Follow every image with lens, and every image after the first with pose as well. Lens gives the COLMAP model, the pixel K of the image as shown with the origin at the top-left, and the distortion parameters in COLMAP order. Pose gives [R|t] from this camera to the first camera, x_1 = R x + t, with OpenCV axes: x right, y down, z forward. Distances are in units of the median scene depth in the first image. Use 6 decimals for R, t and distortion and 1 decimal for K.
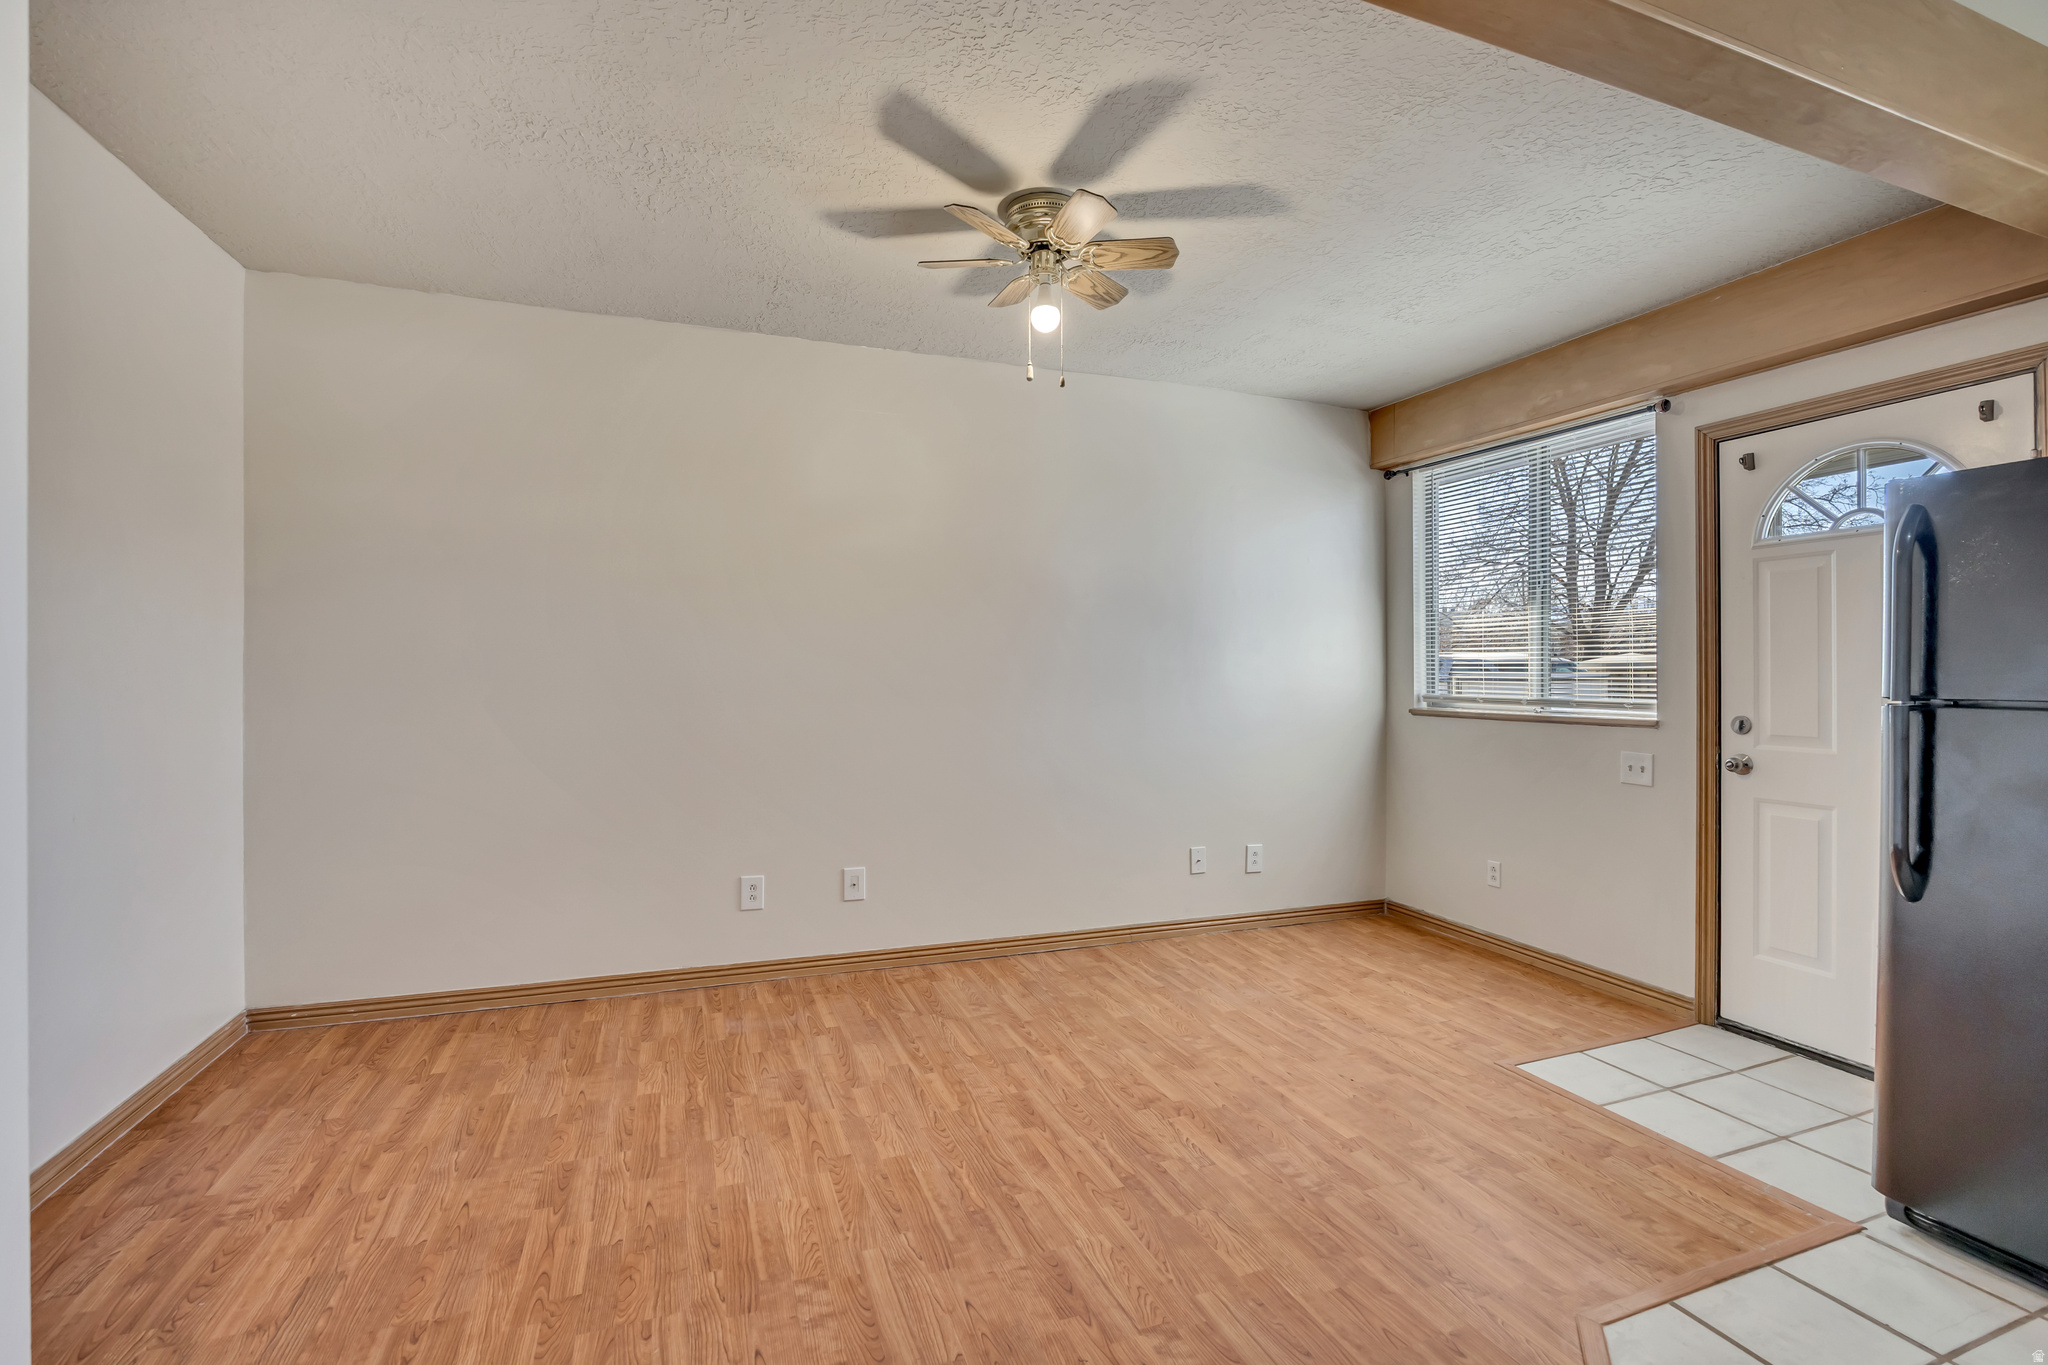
lens RADIAL K [[907.9, 0, 1007.4], [0, 907.9, 676.2], [0, 0, 1]] dist [-0.018530, 0.001017]
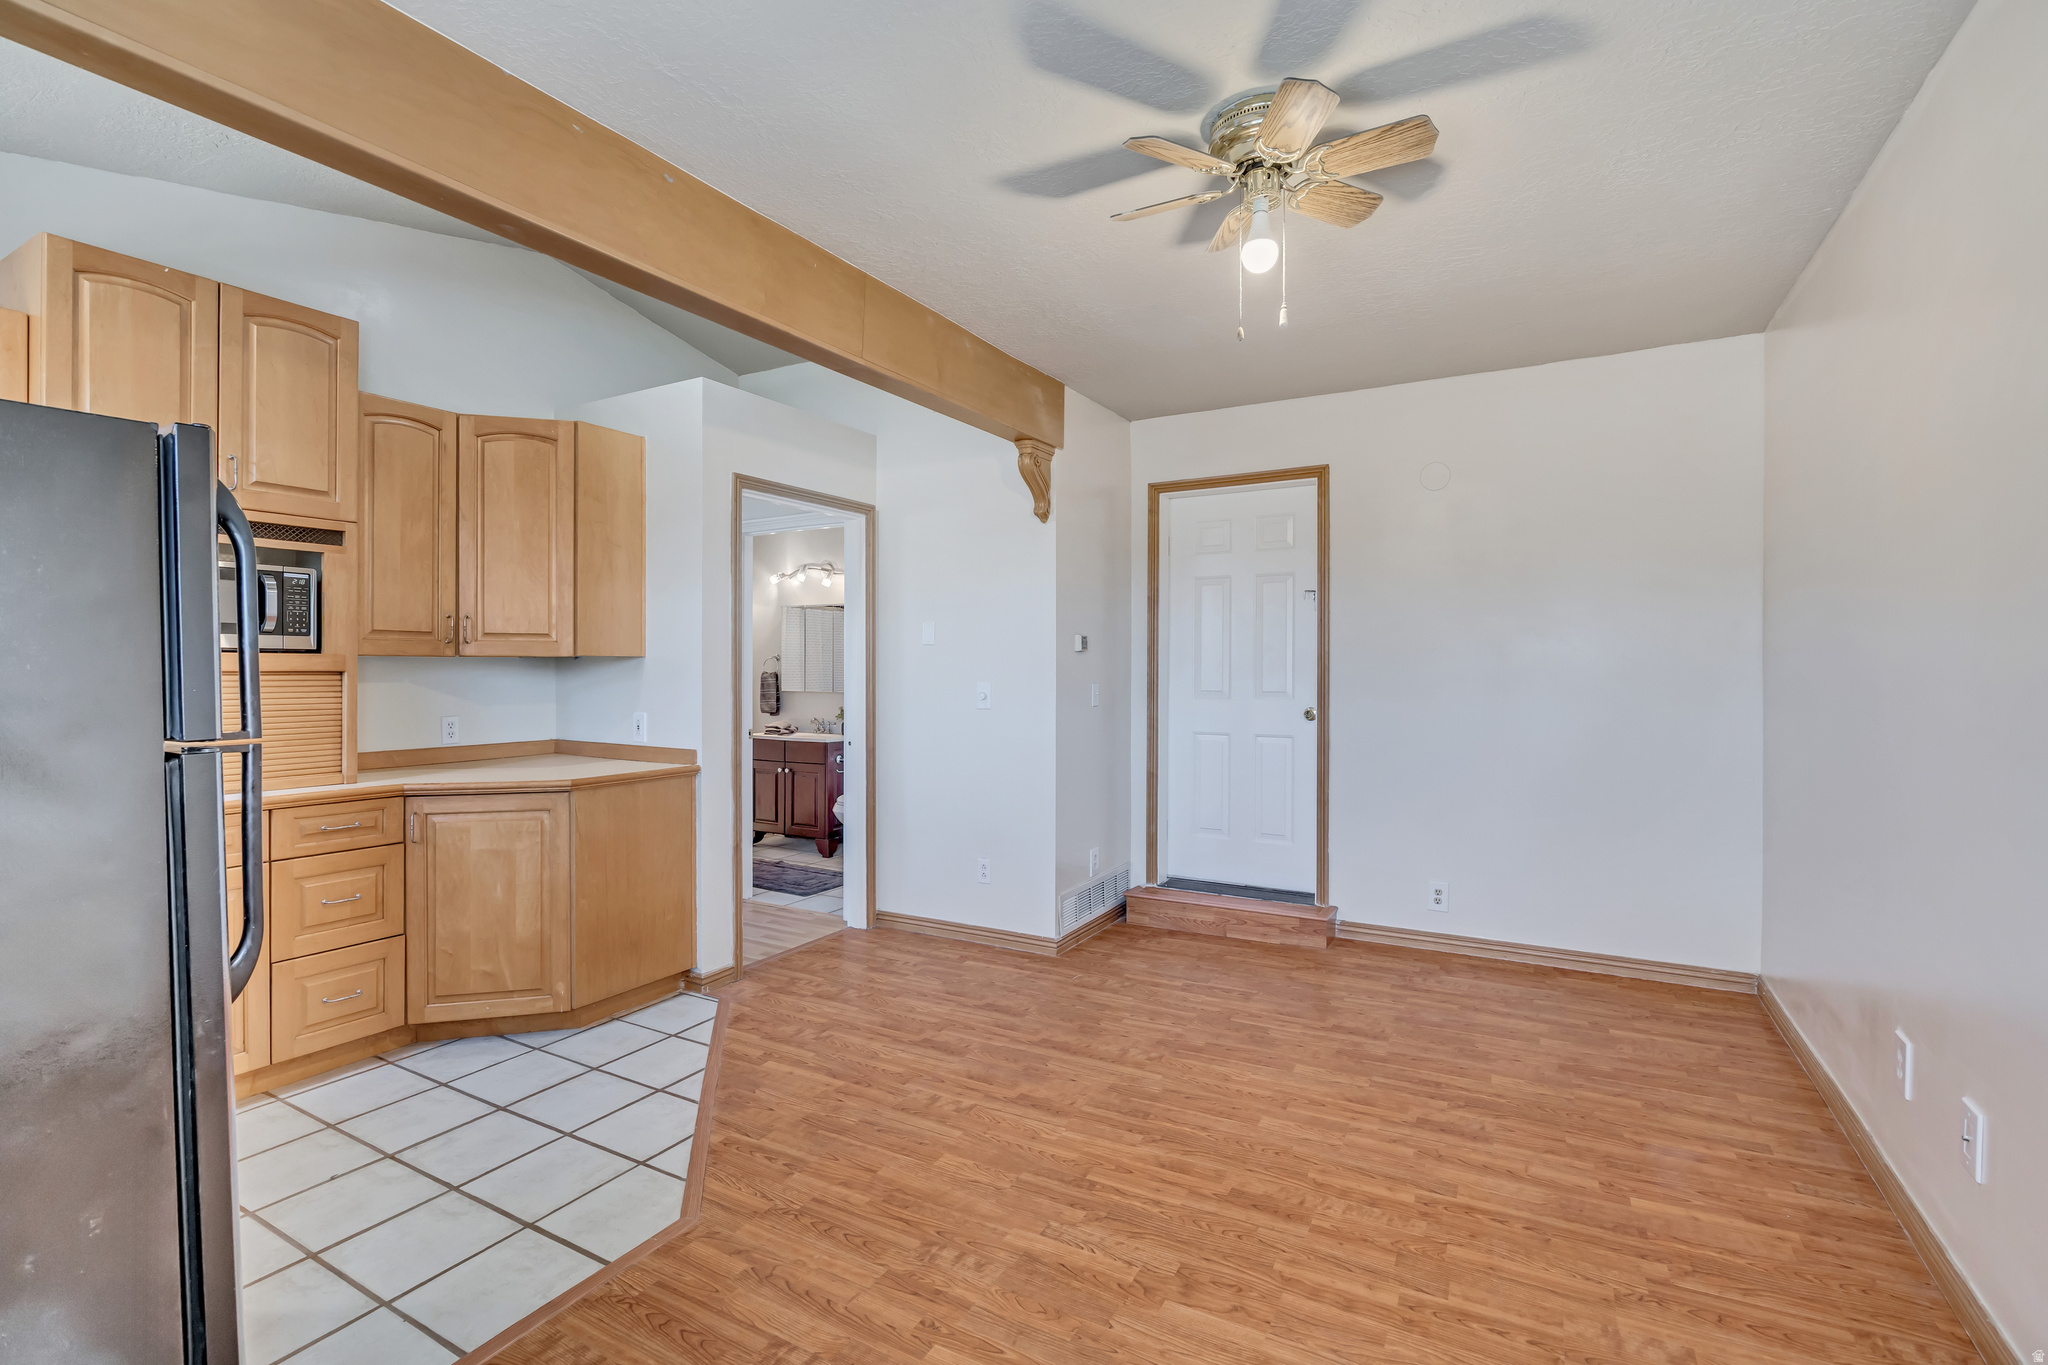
lens RADIAL K [[907.9, 0, 1033.1], [0, 907.9, 686.3], [0, 0, 1]] dist [-0.018530, 0.001017]
pose [[-0.746341, 0.011595, -0.665463, 0.689555], [-0.004254, 0.999745, 0.022191, -0.023335], [0.665550, 0.019393, -0.746101, 1.377028]]
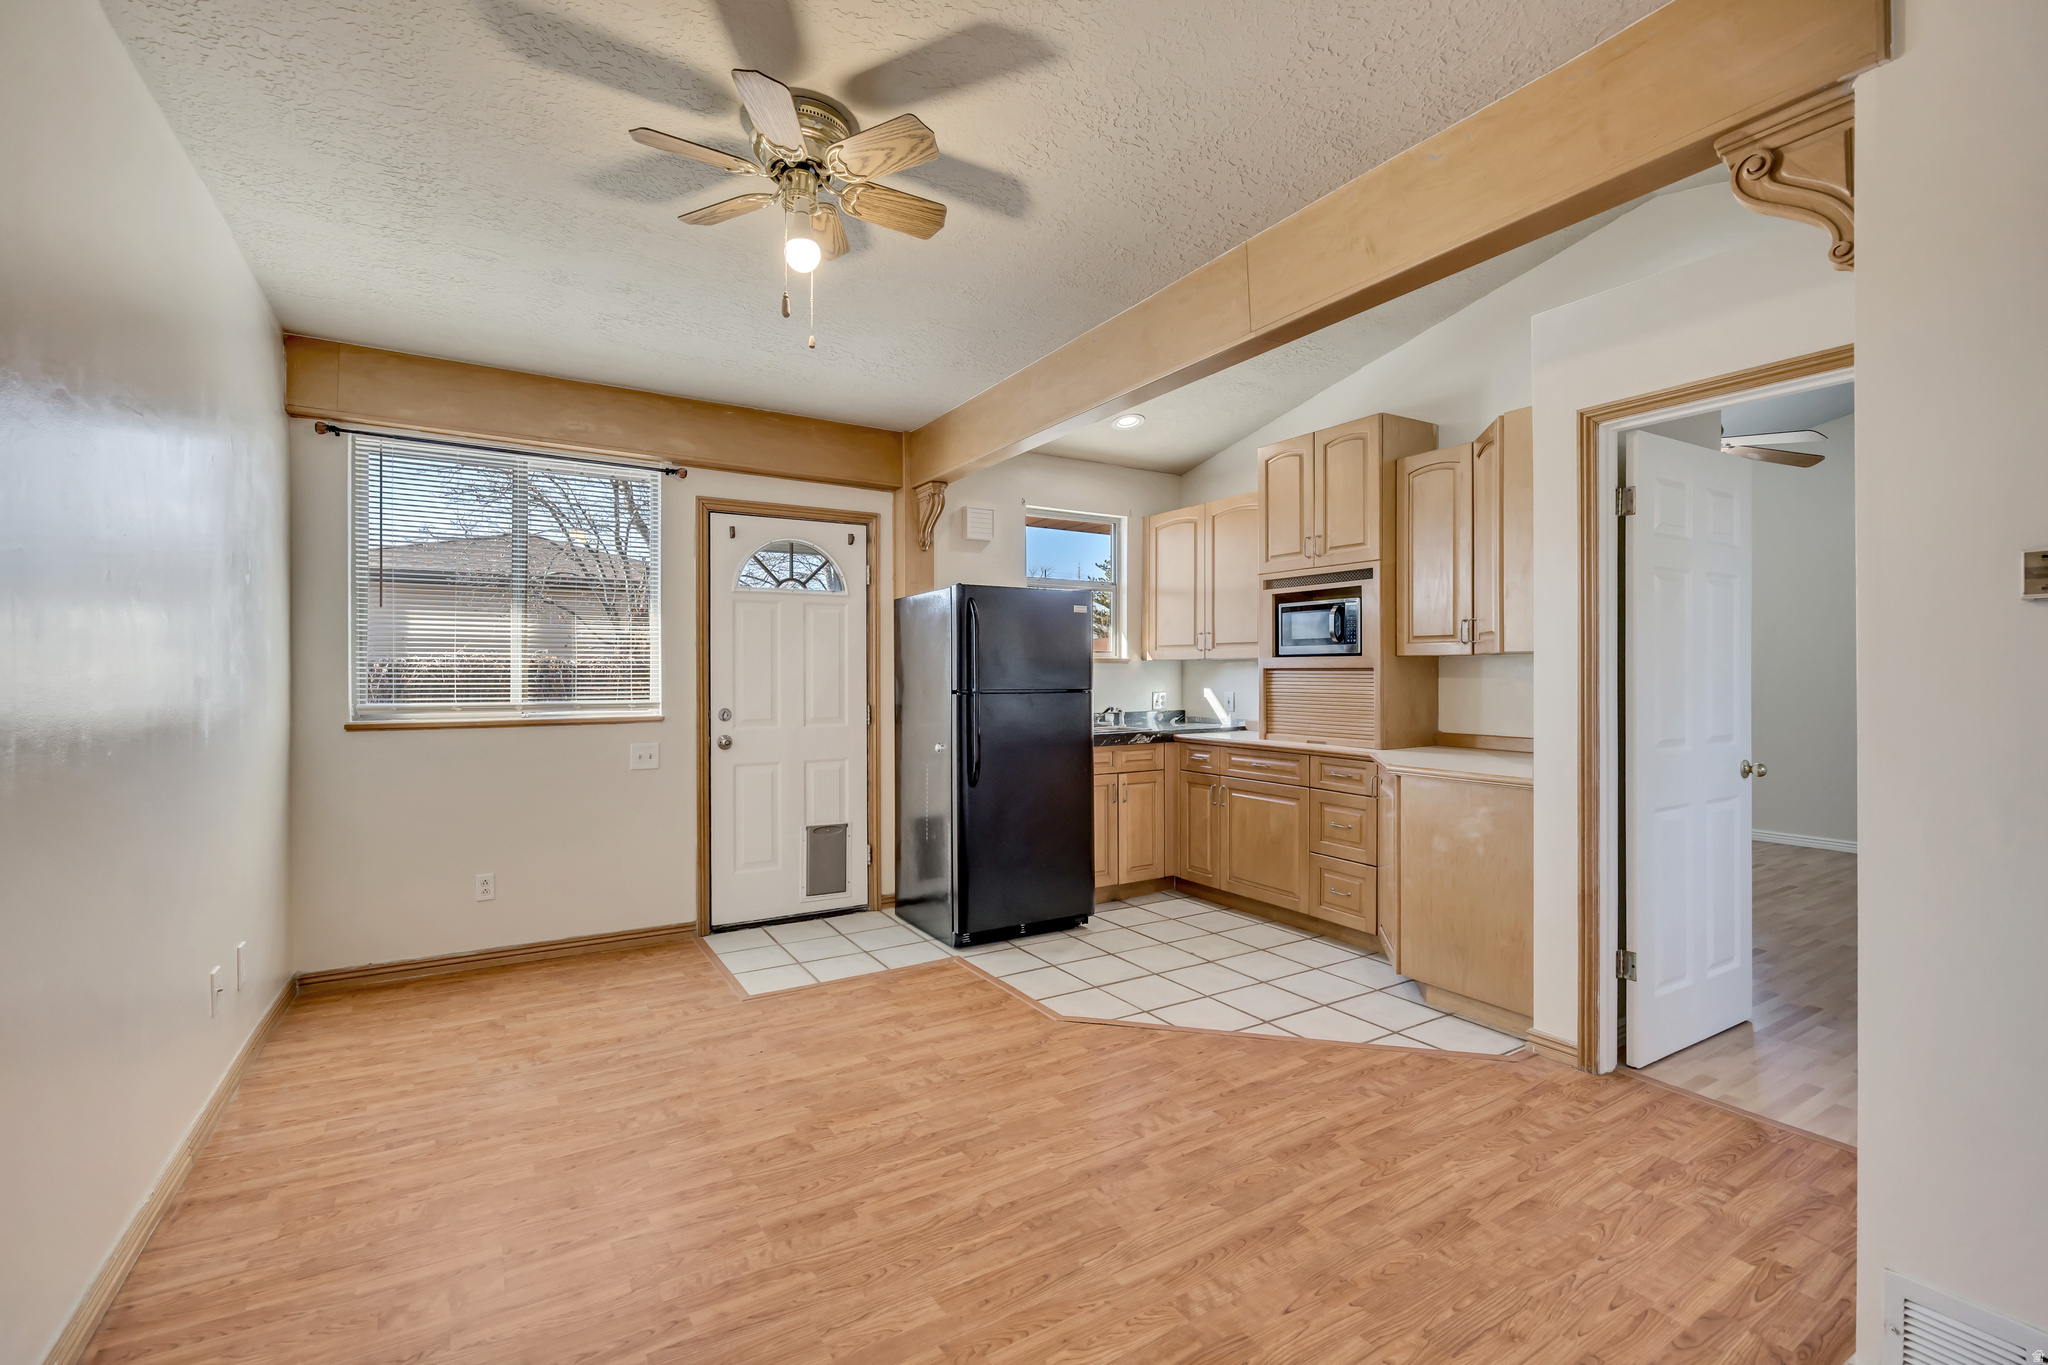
lens RADIAL K [[907.9, 0, 1027.4], [0, 907.9, 674.8], [0, 0, 1]] dist [-0.018530, 0.001017]
pose [[-0.212899, -0.002395, 0.977071, -0.758521], [0.006817, 0.999969, 0.003937, -0.012449], [-0.977050, 0.007498, -0.212876, 0.914982]]
